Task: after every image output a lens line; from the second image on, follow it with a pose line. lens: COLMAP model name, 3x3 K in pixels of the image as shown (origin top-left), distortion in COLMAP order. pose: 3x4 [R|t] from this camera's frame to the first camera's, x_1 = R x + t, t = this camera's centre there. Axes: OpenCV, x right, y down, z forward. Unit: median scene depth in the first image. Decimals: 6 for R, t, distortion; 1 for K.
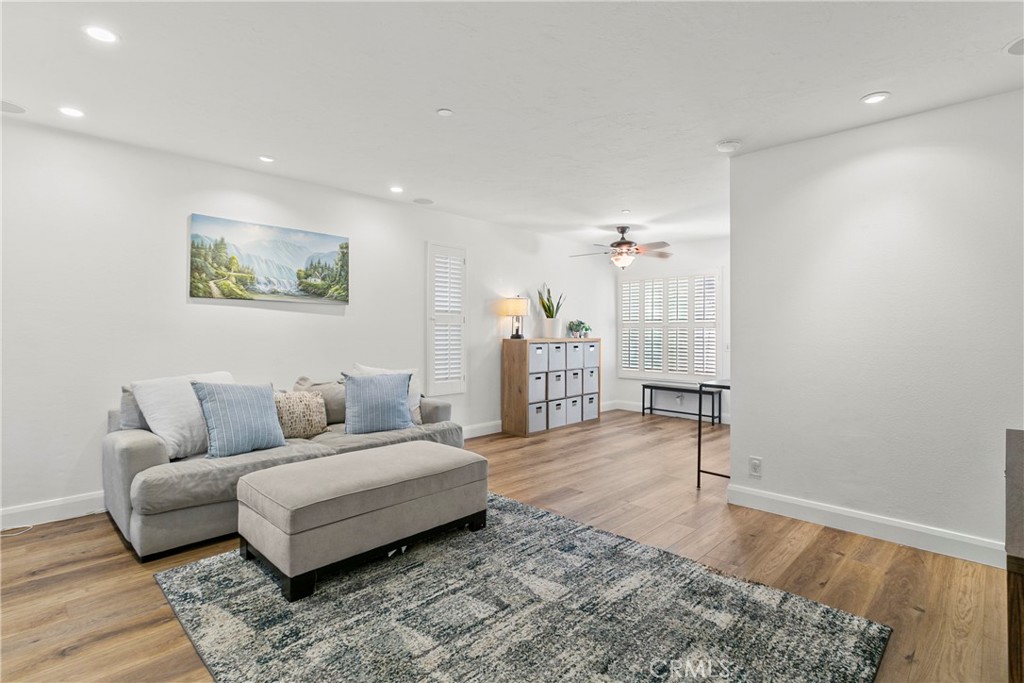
lens RADIAL K [[496.5, 0, 520.4], [0, 496.5, 321.0], [0, 0, 1]] dist [0.000386, -0.000332]
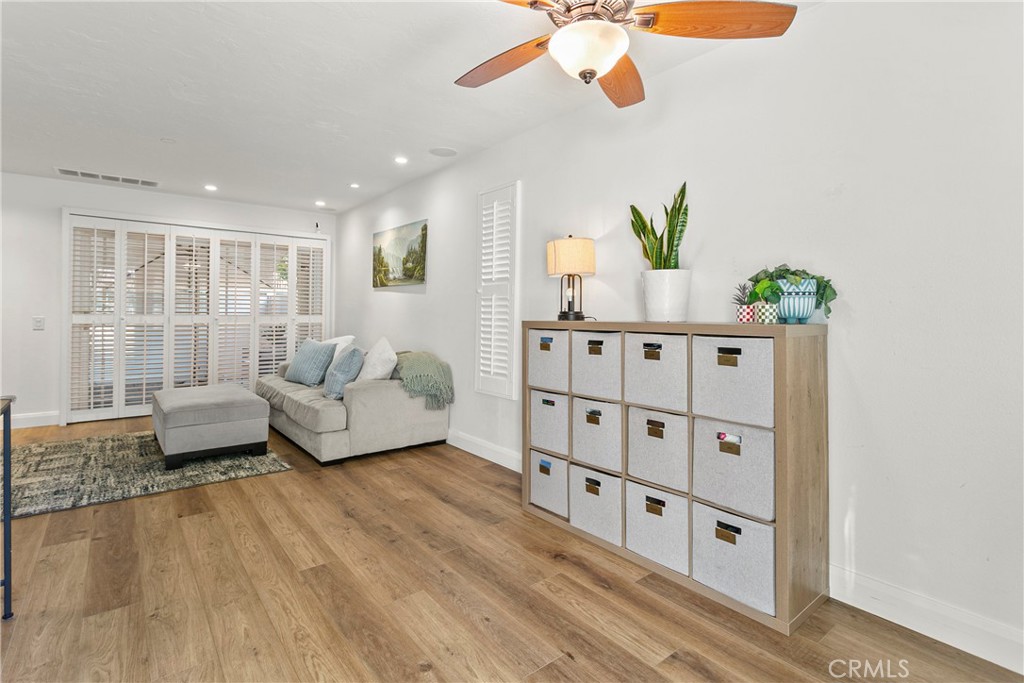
lens RADIAL K [[496.3, 0, 515.5], [0, 496.3, 309.6], [0, 0, 1]] dist [0.001582, 0.000323]
pose [[-0.129349, -0.016803, -0.991457, 0.706810], [0.009935, 0.999784, -0.018240, 0.047069], [0.991549, -0.012209, -0.129154, 1.410070]]
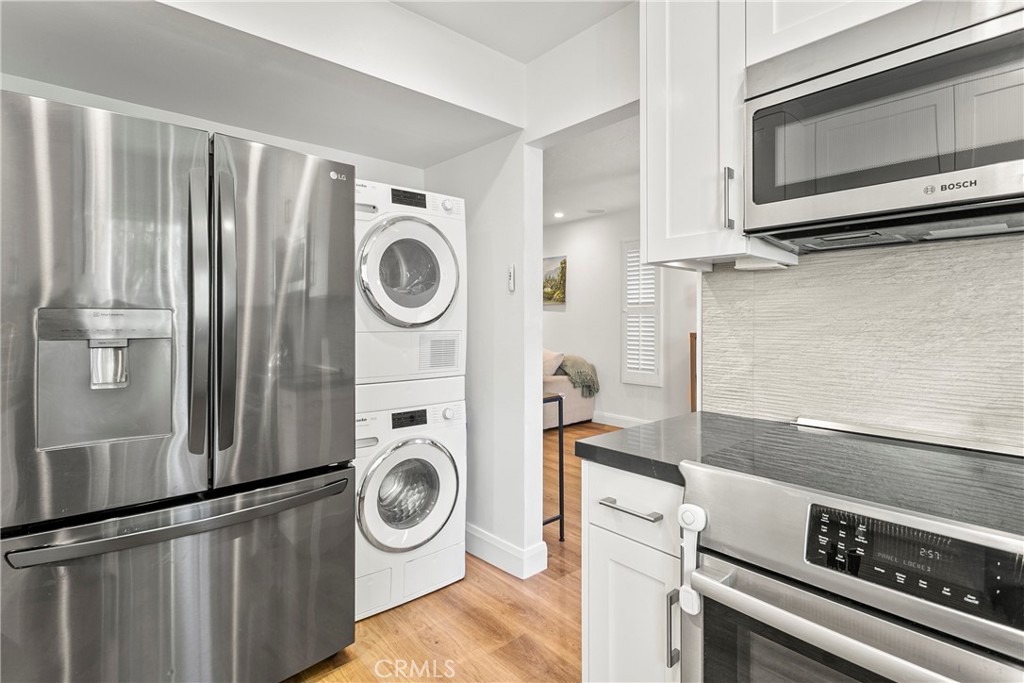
lens RADIAL K [[496.5, 0, 520.4], [0, 496.5, 321.0], [0, 0, 1]] dist [0.000386, -0.000332]
pose [[-0.078352, -0.003163, -0.996921, 1.121638], [0.024183, 0.999695, -0.005073, 0.020684], [0.996632, -0.024506, -0.078251, 1.046120]]
